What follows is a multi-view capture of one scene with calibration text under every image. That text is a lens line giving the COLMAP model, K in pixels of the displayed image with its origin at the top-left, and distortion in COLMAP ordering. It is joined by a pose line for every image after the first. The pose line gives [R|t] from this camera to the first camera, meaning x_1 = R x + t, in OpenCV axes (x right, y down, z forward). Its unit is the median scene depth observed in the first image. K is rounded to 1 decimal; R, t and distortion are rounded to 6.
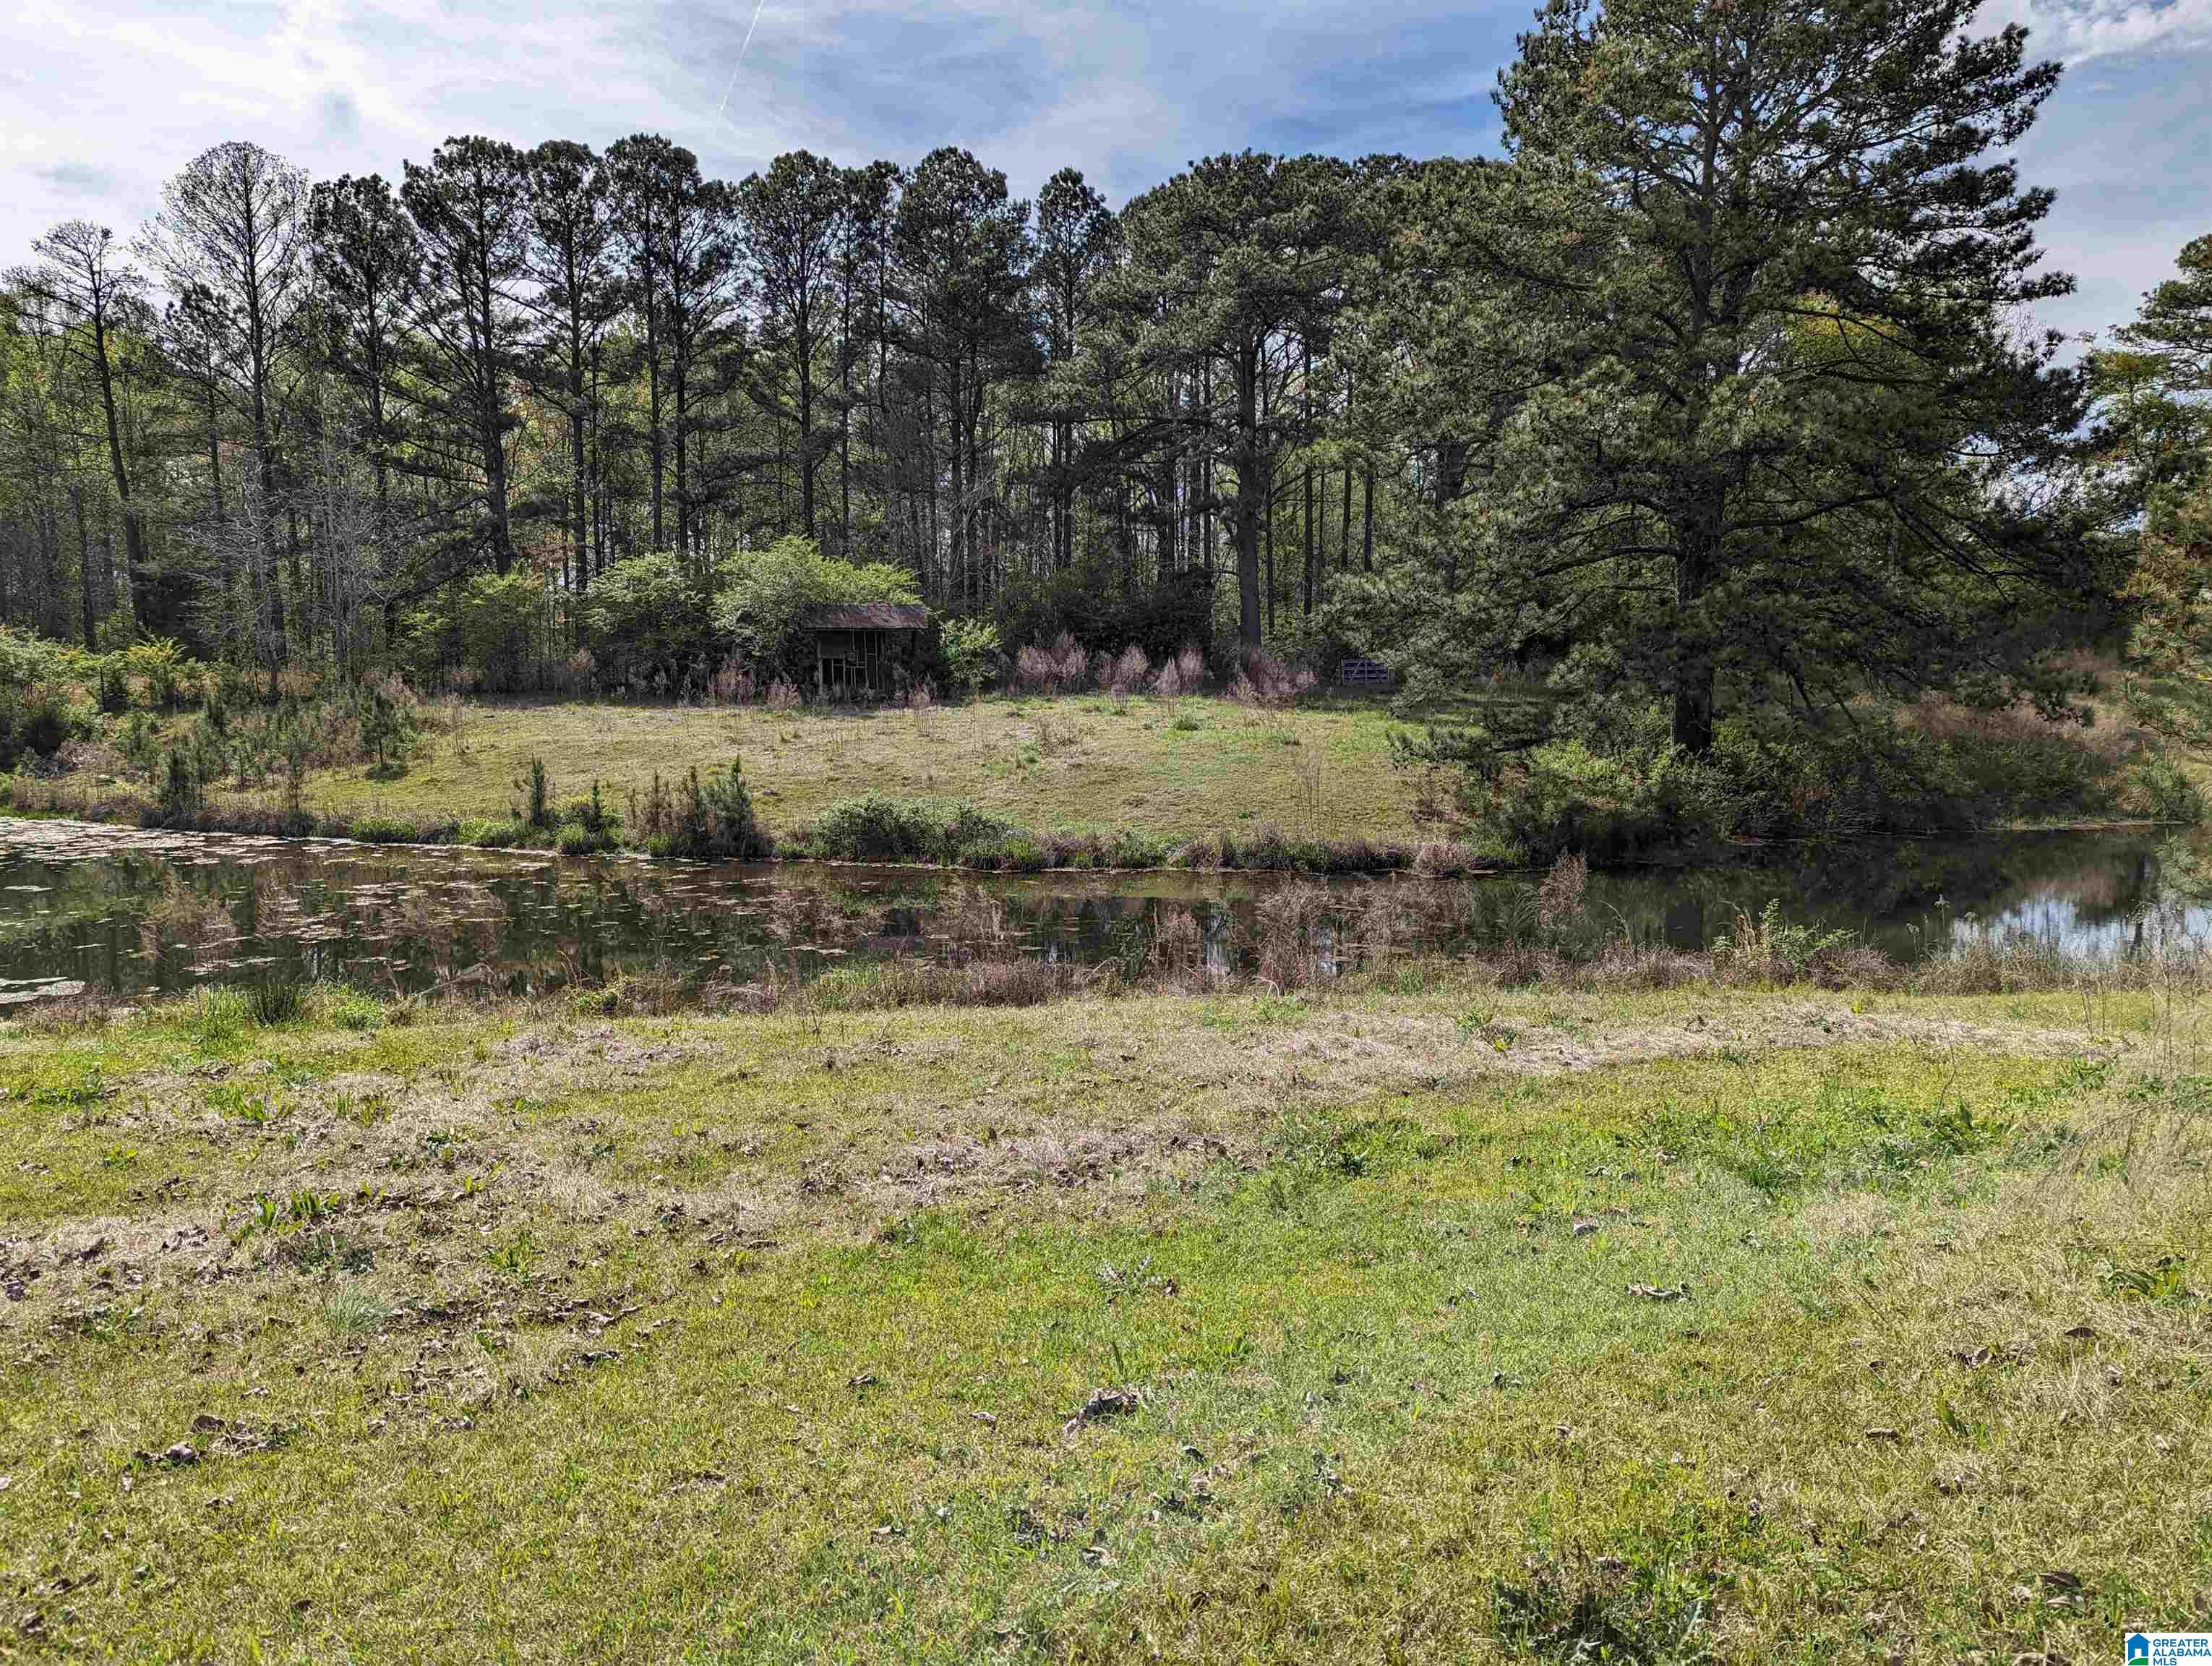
lens RADIAL K [[1564.6, 0, 1105.7], [0, 1564.6, 838.9], [0, 0, 1]] dist [0.058372, -0.049943]
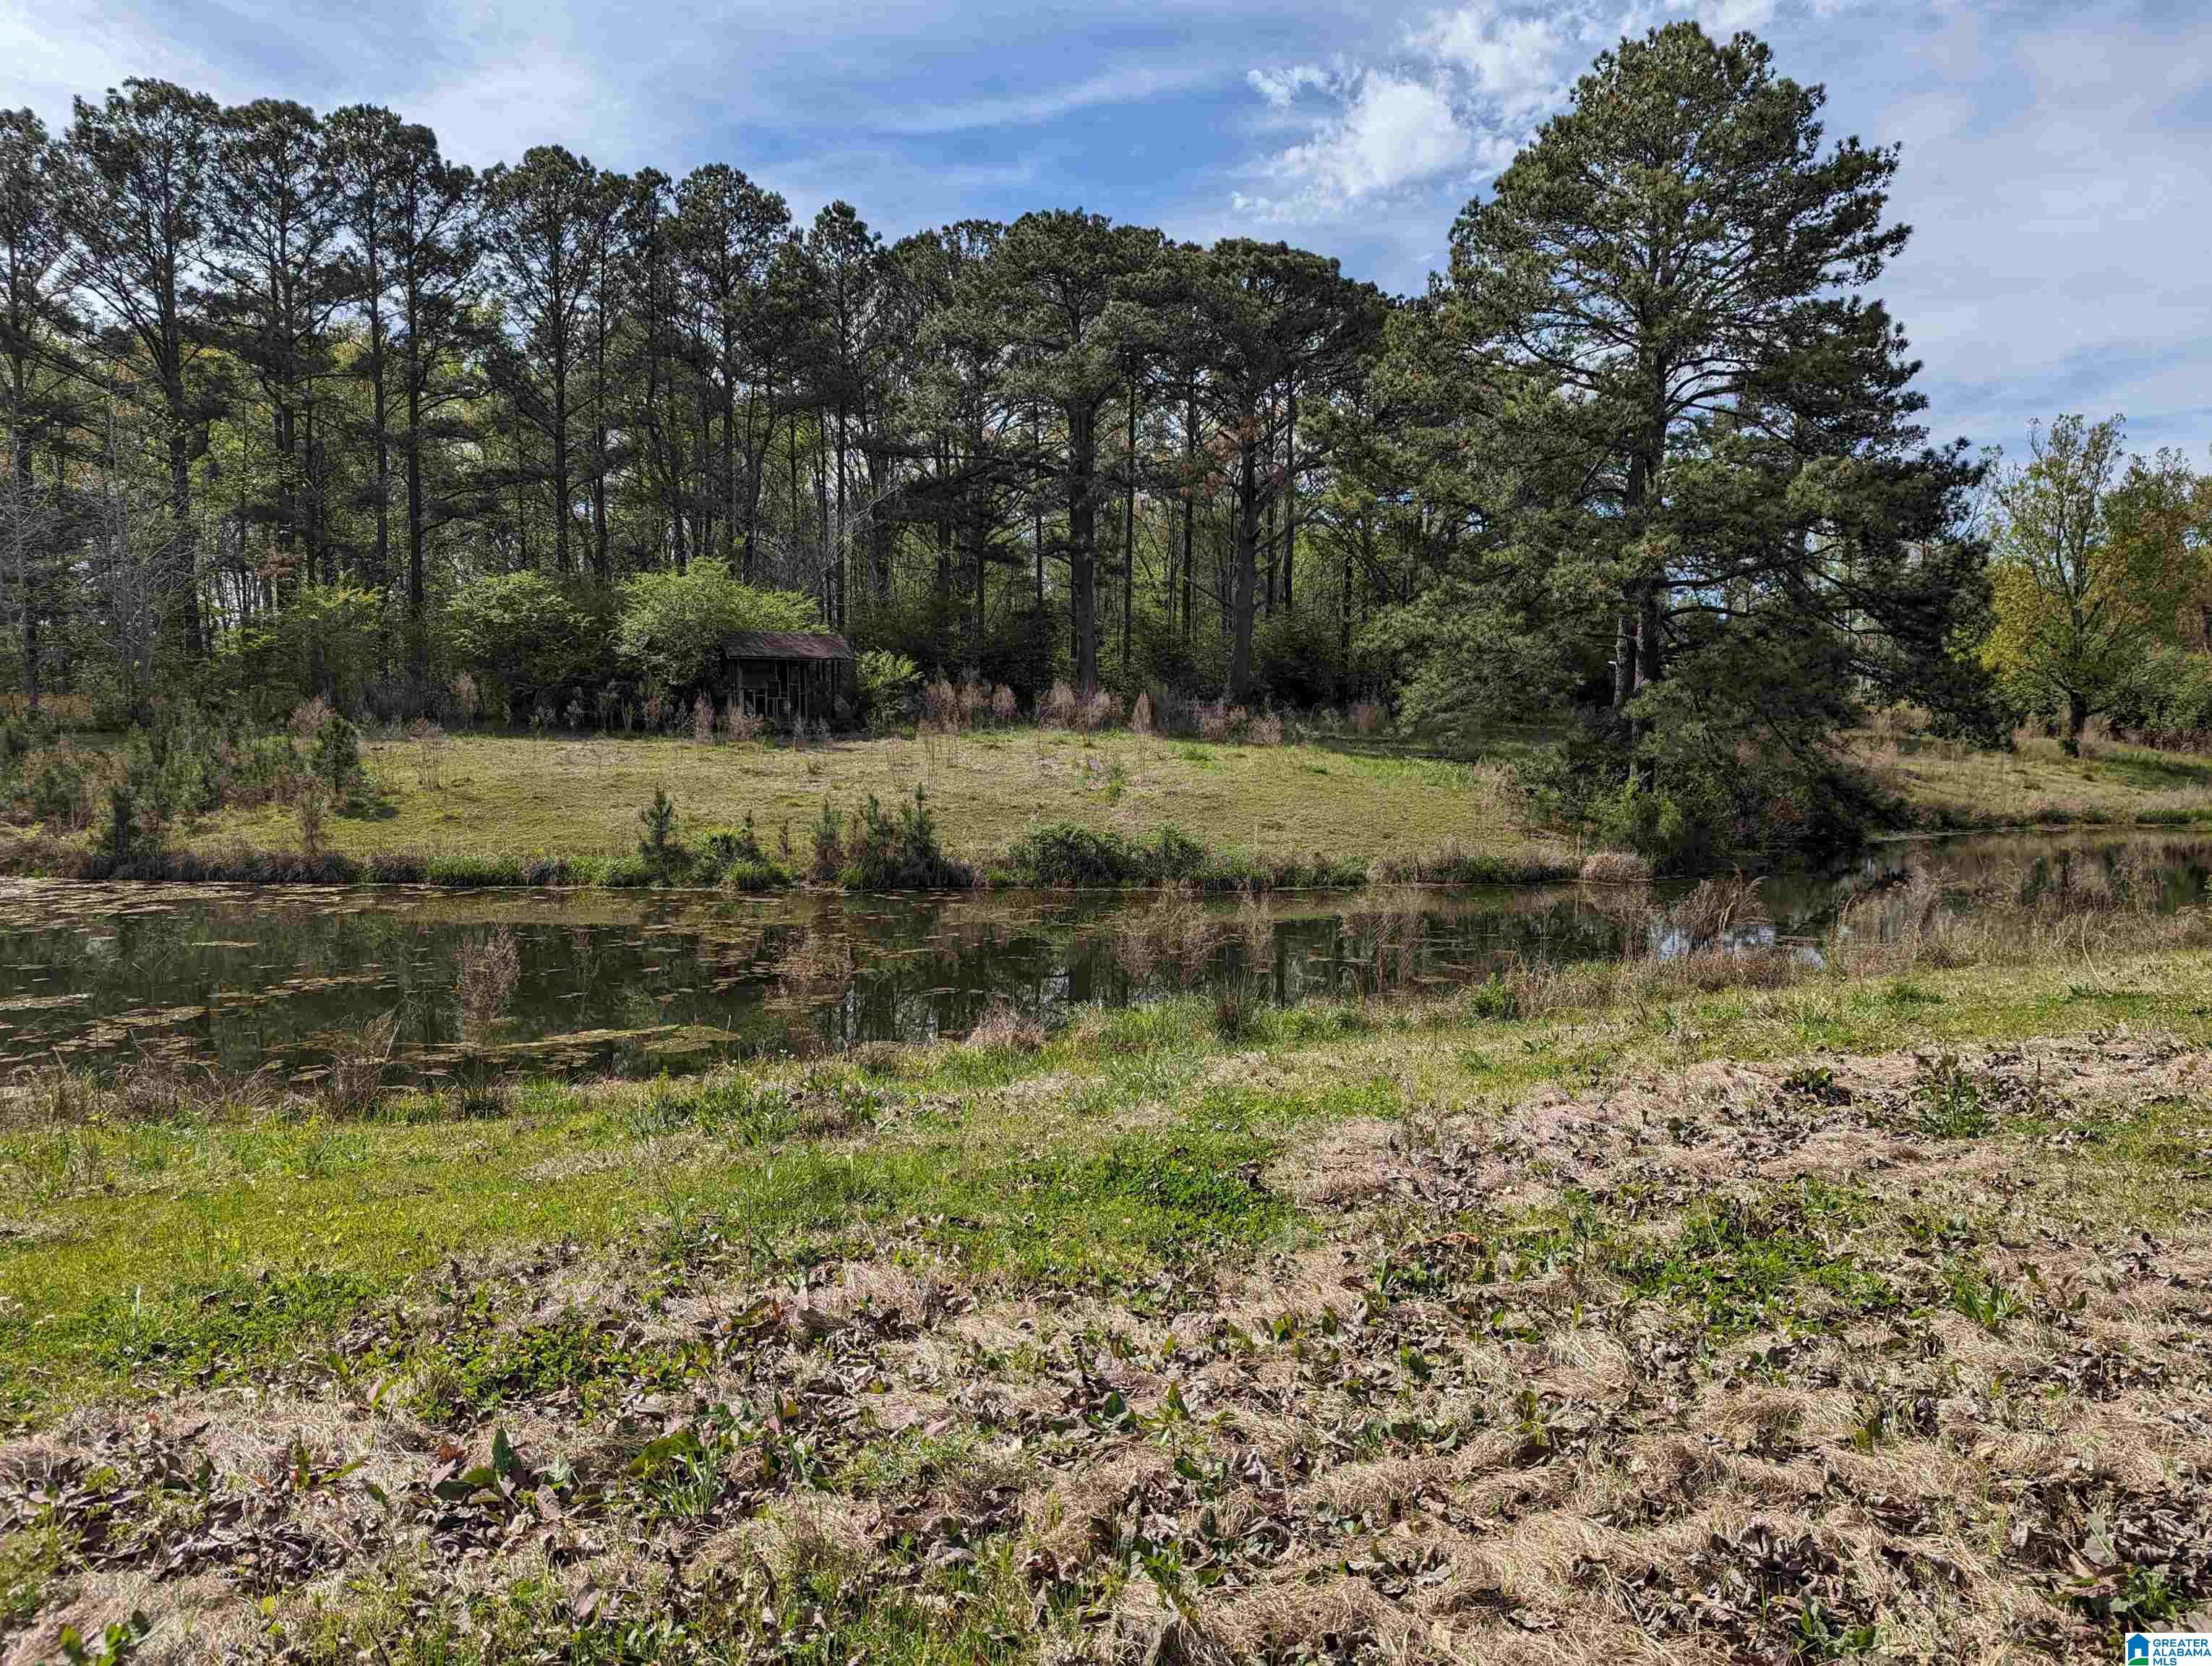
lens RADIAL K [[1564.6, 0, 1122.2], [0, 1564.6, 822.2], [0, 0, 1]] dist [0.058372, -0.049943]
pose [[0.939468, -0.012892, 0.342394, -0.276253], [0.027285, 0.998933, -0.037252, 0.006161], [-0.341549, 0.044339, 0.938818, 0.041534]]
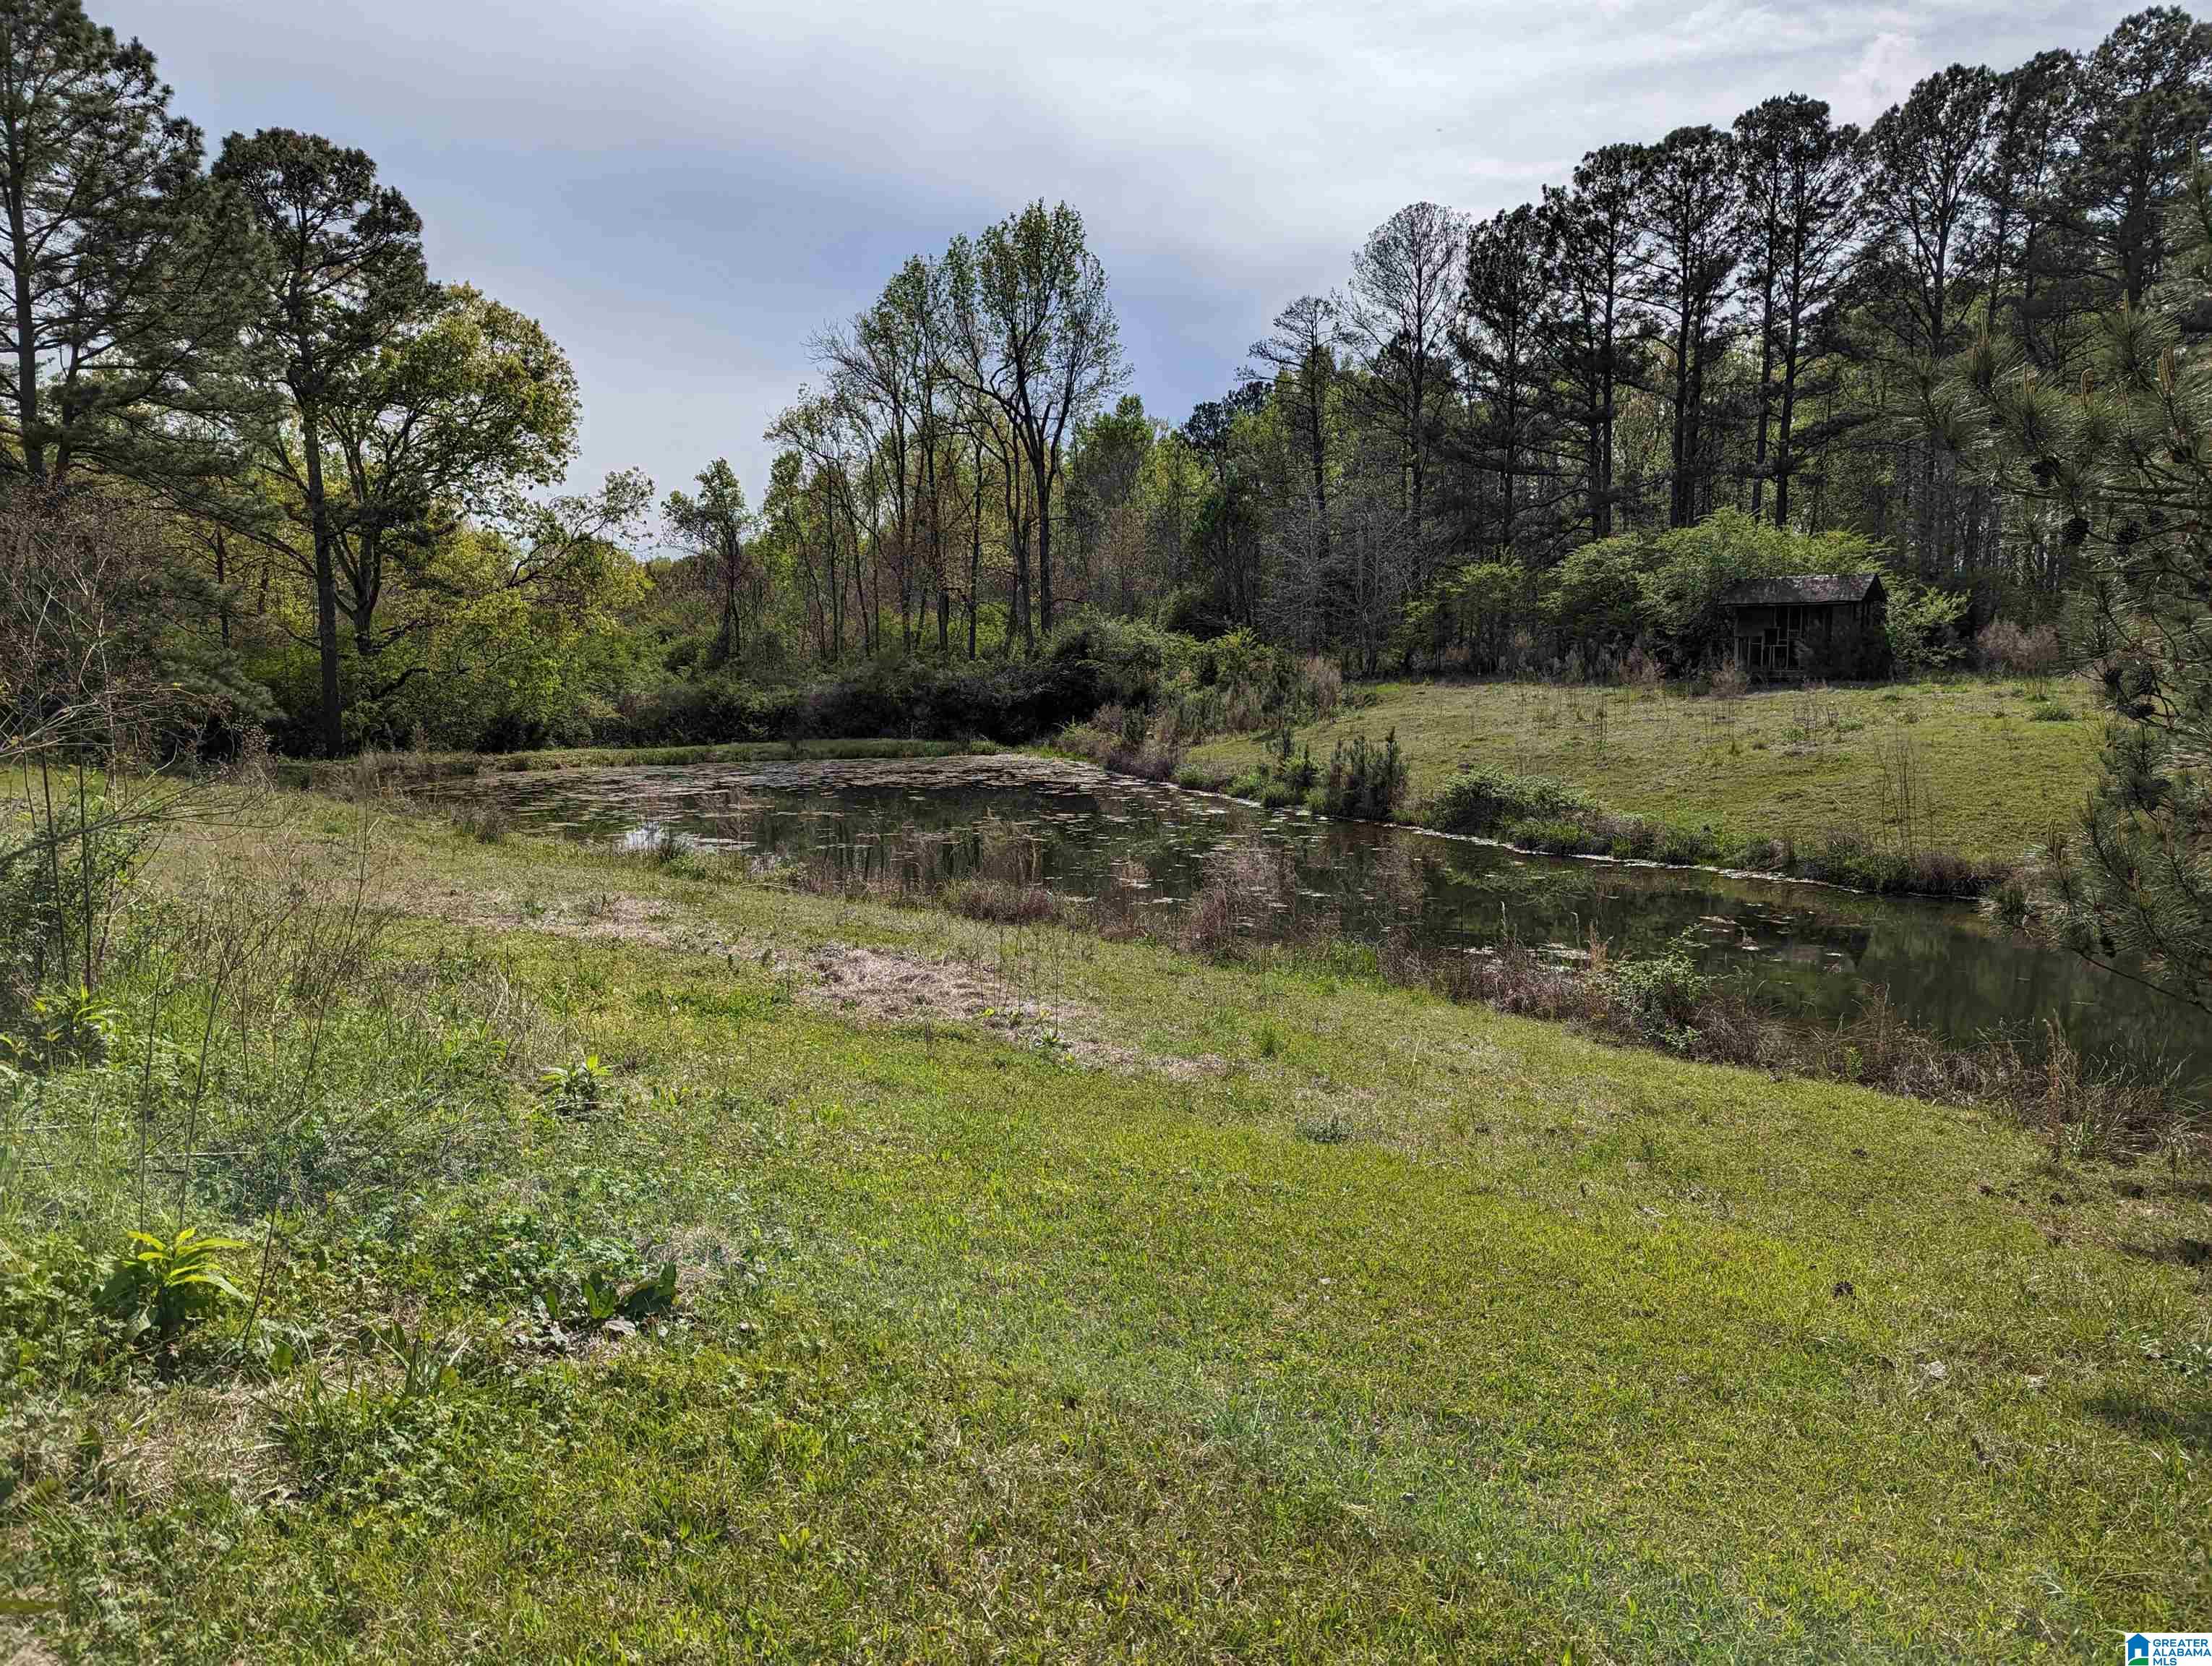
lens RADIAL K [[1564.6, 0, 1109.1], [0, 1564.6, 839.1], [0, 0, 1]] dist [0.058372, -0.049943]
pose [[0.652596, 0.087464, -0.752641, 0.278538], [-0.083767, 0.995555, 0.043060, -0.003877], [0.753061, 0.034945, 0.657021, 0.100414]]
